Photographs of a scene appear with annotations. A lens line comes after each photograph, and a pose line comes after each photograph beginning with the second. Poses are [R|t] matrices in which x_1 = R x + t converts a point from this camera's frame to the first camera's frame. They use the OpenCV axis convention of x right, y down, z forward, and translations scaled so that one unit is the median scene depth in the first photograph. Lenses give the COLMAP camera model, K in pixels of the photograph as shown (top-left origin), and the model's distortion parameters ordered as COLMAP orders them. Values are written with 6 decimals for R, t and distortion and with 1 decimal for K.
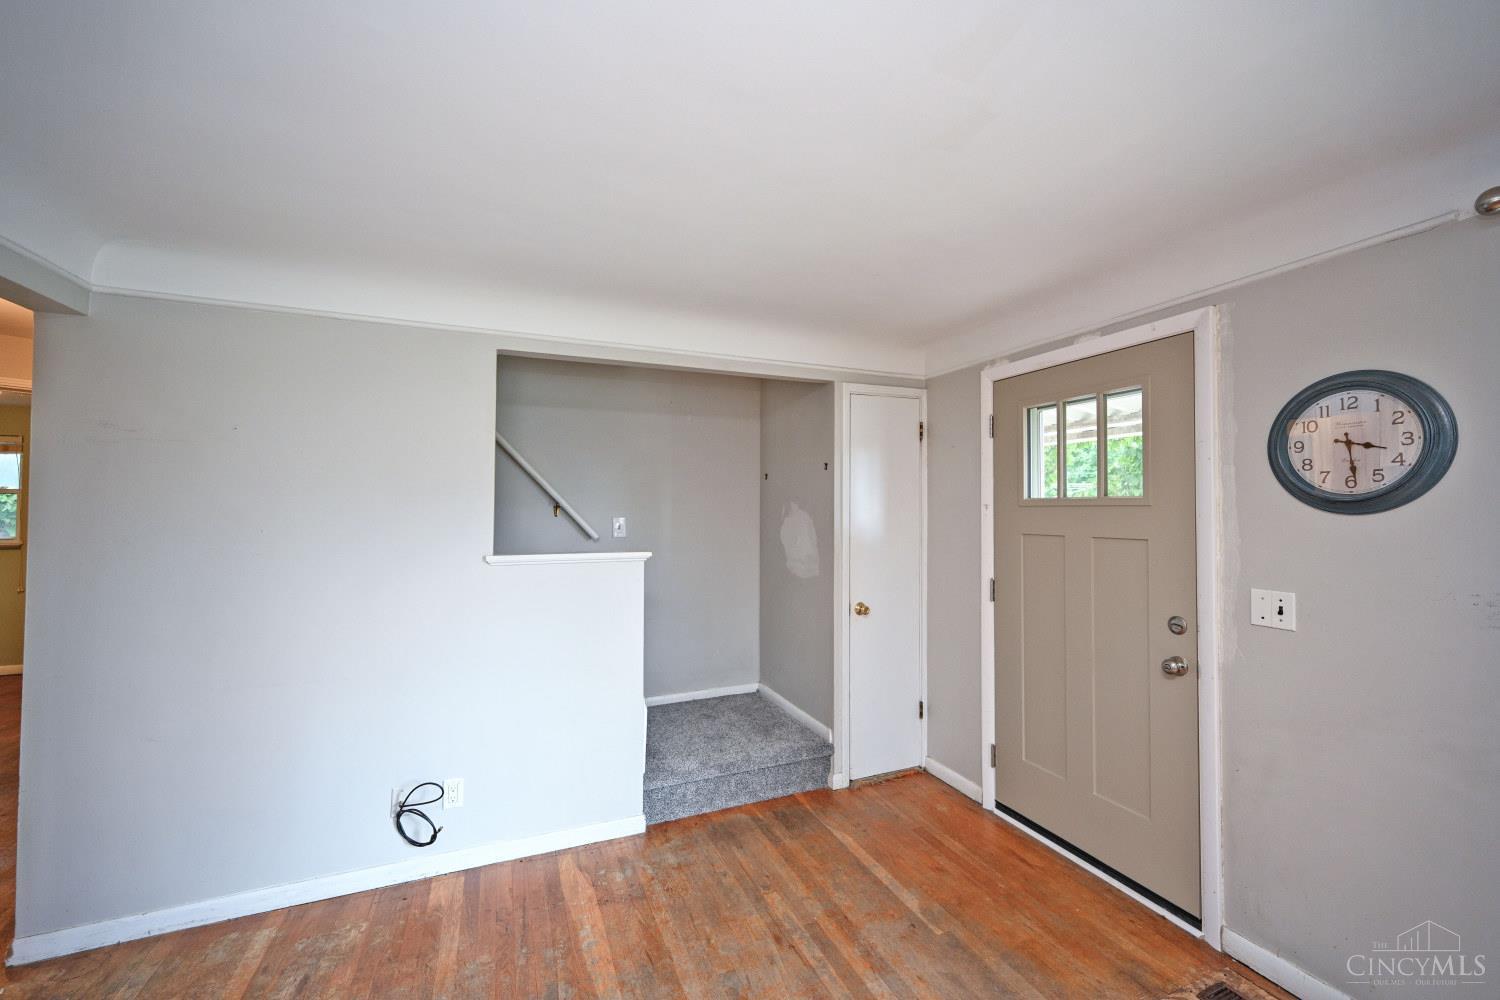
lens RADIAL K [[603.3, 0, 756.3], [0, 603.3, 499.6], [0, 0, 1]] dist [0.002410, 0.000882]
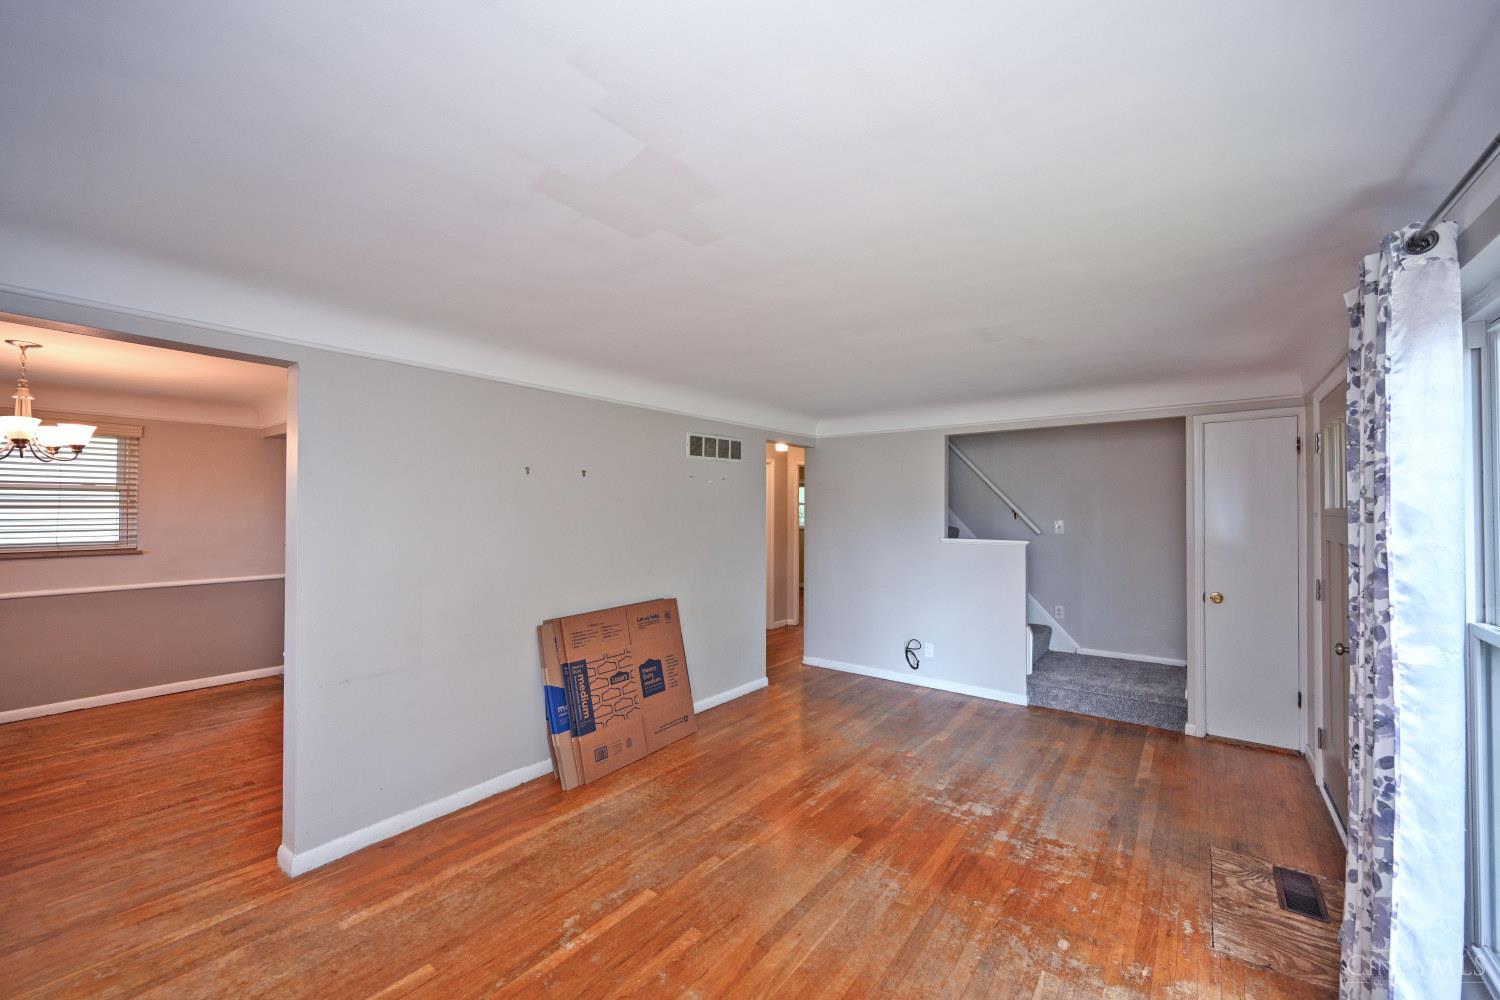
lens RADIAL K [[603.3, 0, 747.8], [0, 603.3, 500.2], [0, 0, 1]] dist [0.002410, 0.000882]
pose [[0.482160, -0.014934, -0.875956, 0.892871], [0.014486, 0.999854, -0.009072, -0.022568], [0.875963, -0.008315, 0.482306, -0.478992]]
